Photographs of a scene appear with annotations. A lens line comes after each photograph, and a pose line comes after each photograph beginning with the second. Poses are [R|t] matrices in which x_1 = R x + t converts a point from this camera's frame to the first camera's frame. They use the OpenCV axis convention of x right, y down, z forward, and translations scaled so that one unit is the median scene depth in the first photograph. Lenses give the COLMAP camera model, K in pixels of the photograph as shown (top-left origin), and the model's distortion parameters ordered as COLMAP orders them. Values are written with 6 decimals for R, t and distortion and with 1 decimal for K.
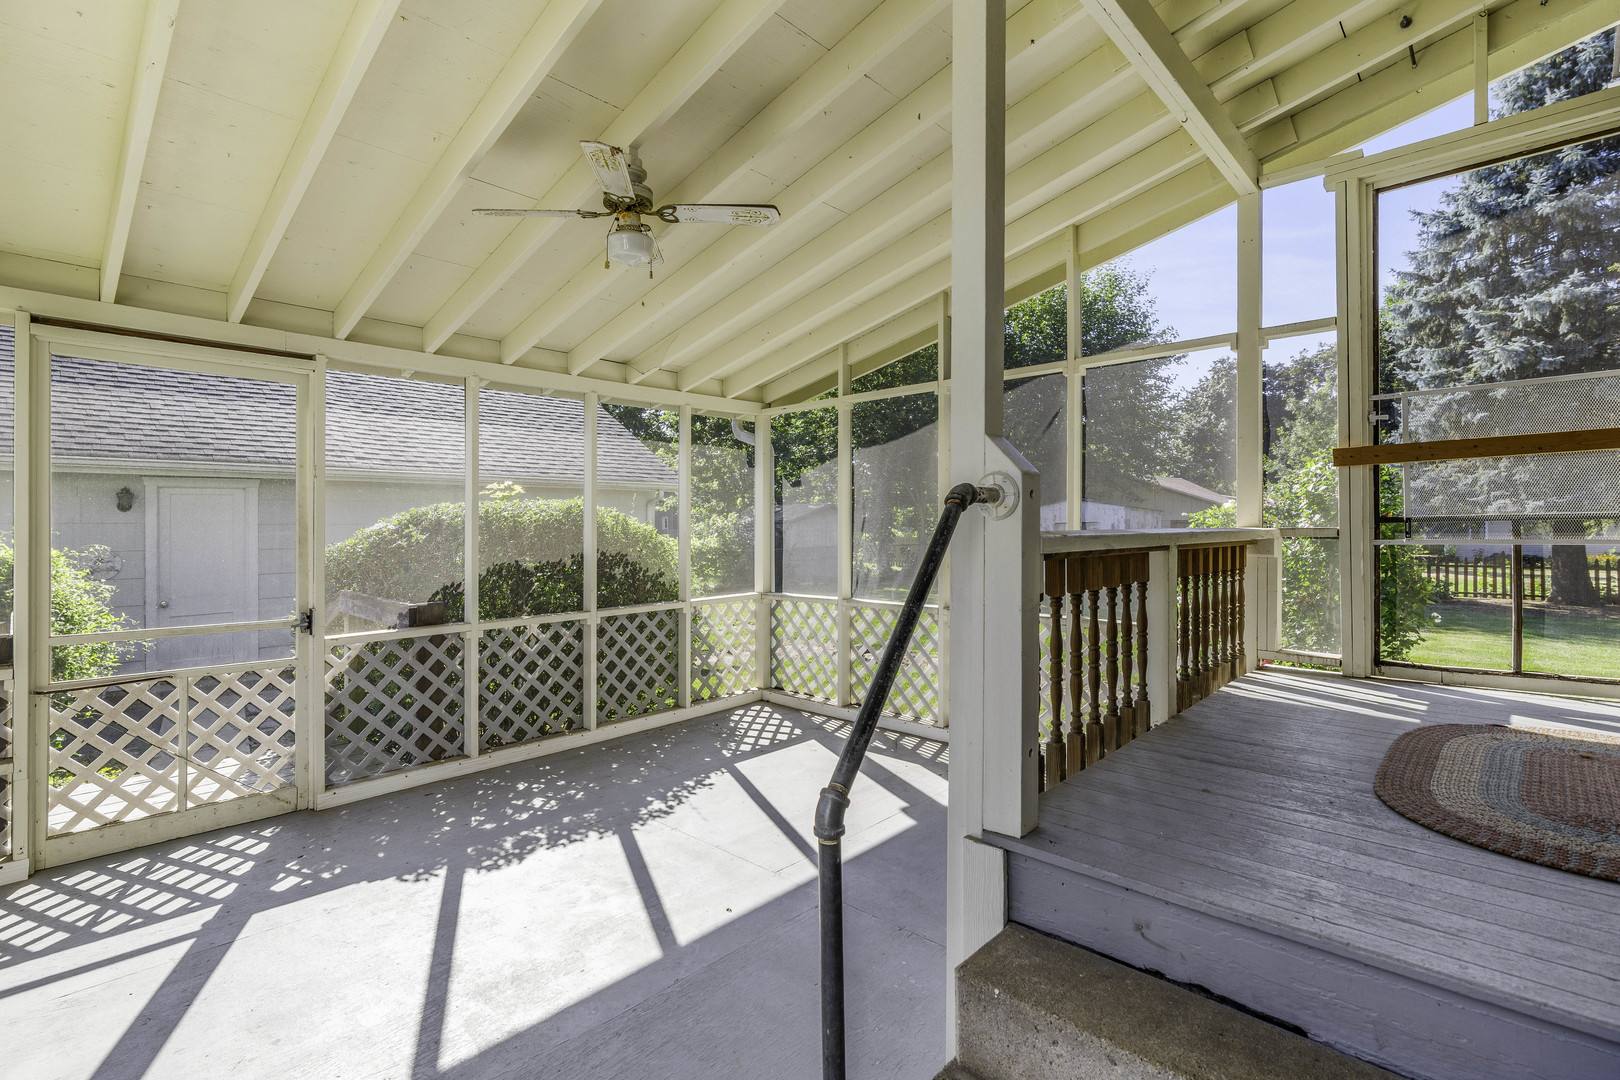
lens RADIAL K [[750.7, 0, 799.3], [0, 750.7, 534.4], [0, 0, 1]] dist [0.009435, -0.001399]
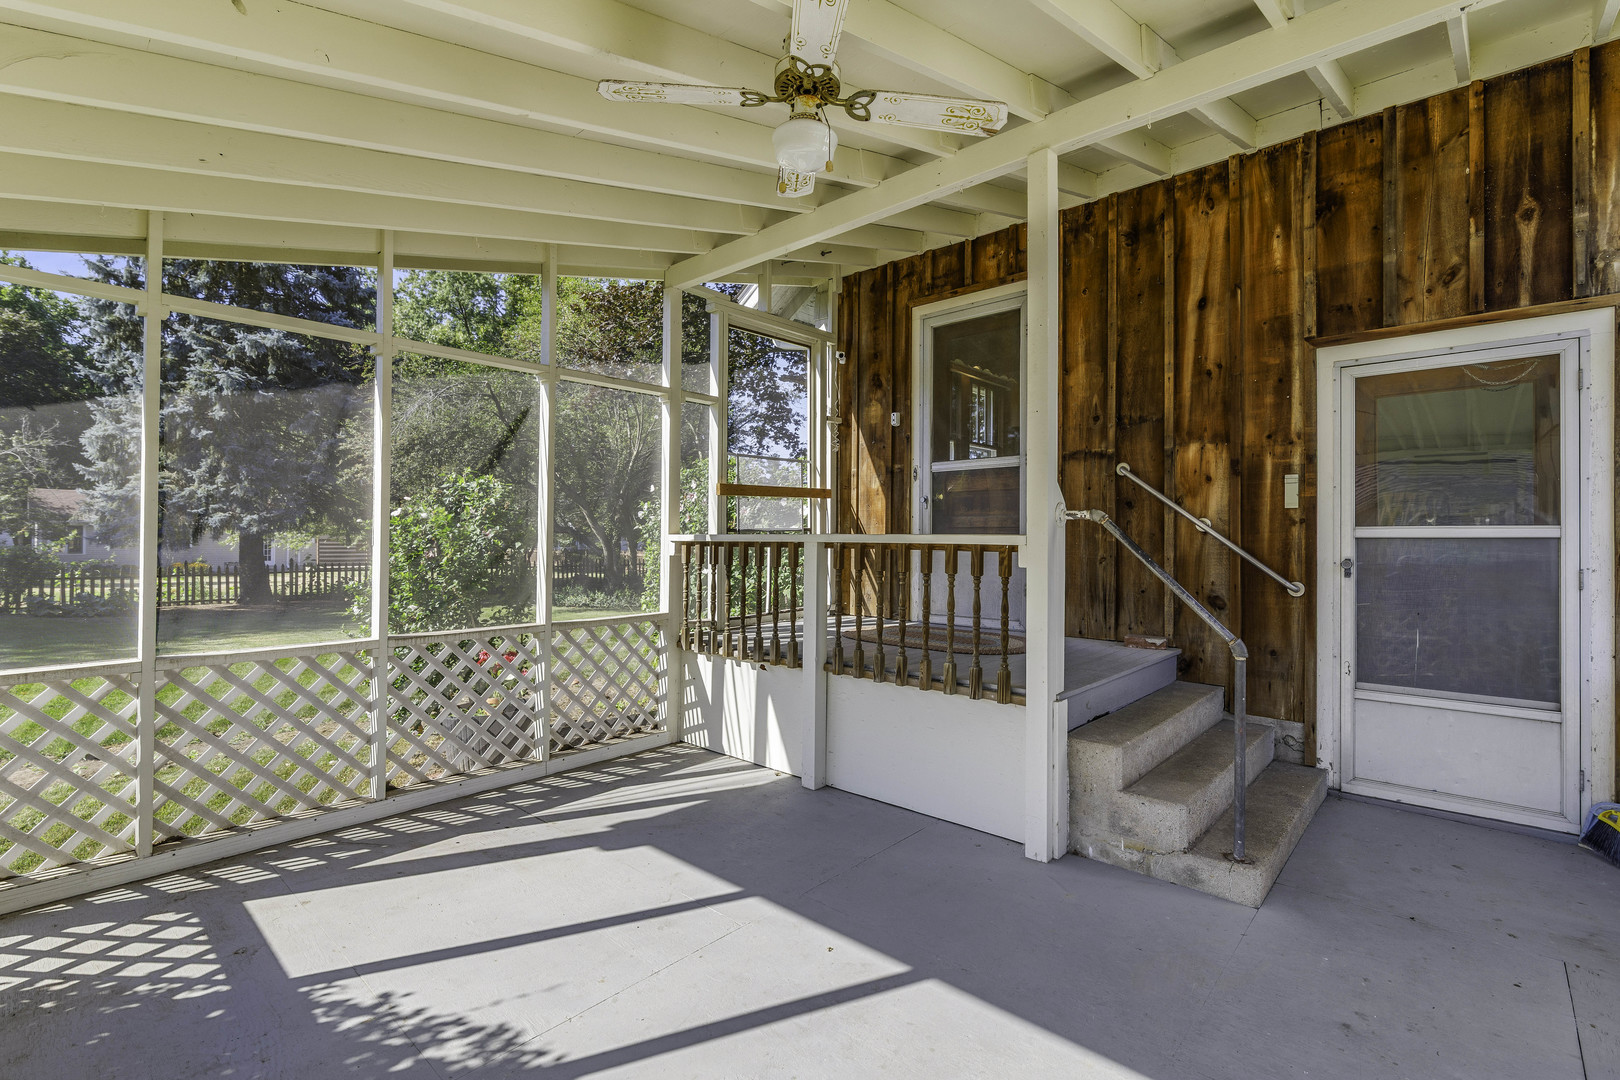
lens RADIAL K [[750.7, 0, 805.2], [0, 750.7, 538.9], [0, 0, 1]] dist [0.009435, -0.001399]
pose [[-0.018202, 0.002159, 0.999832, -0.660499], [0.007963, 0.999966, -0.002014, 0.003899], [-0.999803, 0.007925, -0.018219, 0.689735]]
